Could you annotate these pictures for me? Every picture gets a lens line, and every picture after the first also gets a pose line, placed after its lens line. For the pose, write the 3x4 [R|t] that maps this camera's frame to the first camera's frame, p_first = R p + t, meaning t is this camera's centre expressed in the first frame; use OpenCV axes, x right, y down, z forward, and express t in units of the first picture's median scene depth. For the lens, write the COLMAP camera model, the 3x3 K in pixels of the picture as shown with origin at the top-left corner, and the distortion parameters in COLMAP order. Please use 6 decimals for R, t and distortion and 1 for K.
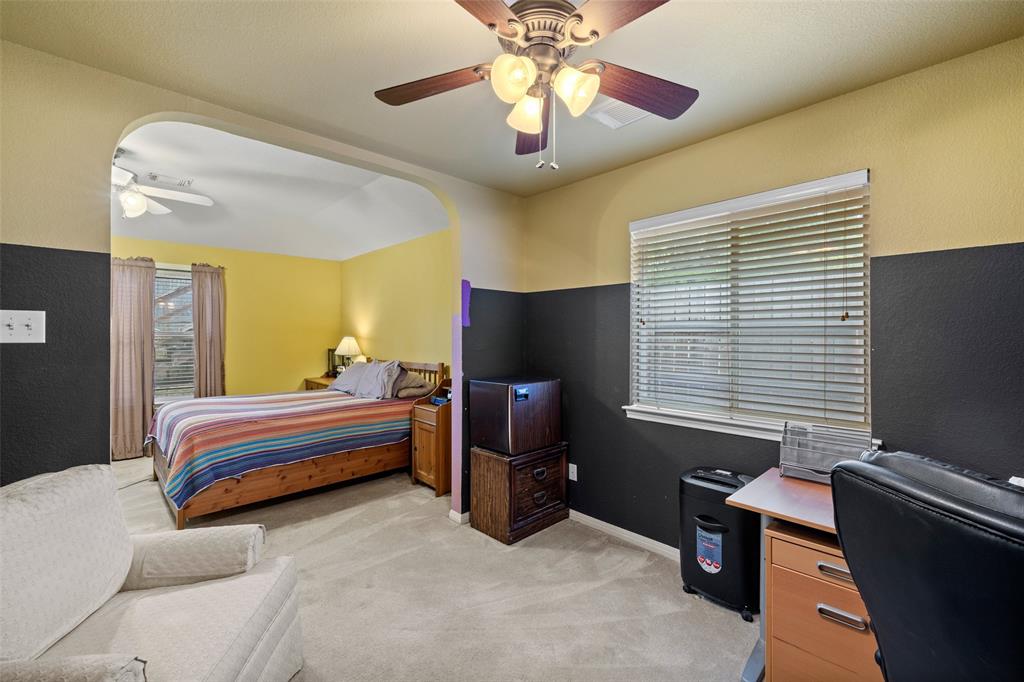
lens RADIAL K [[431.0, 0, 509.6], [0, 431.0, 339.5], [0, 0, 1]] dist [0.012706, 0.000112]
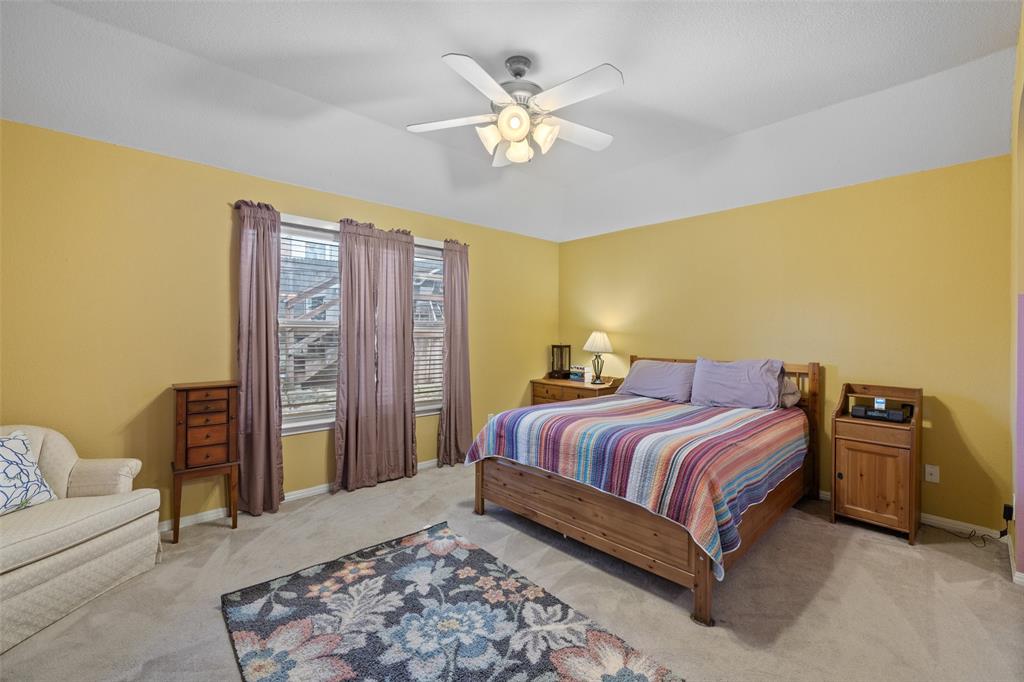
lens RADIAL K [[431.0, 0, 514.3], [0, 431.0, 338.3], [0, 0, 1]] dist [0.012706, 0.000112]
pose [[0.999924, 0.004627, 0.011414, -0.637260], [-0.004639, 0.999989, 0.001016, 0.010051], [-0.011409, -0.001069, 0.999934, 0.194173]]
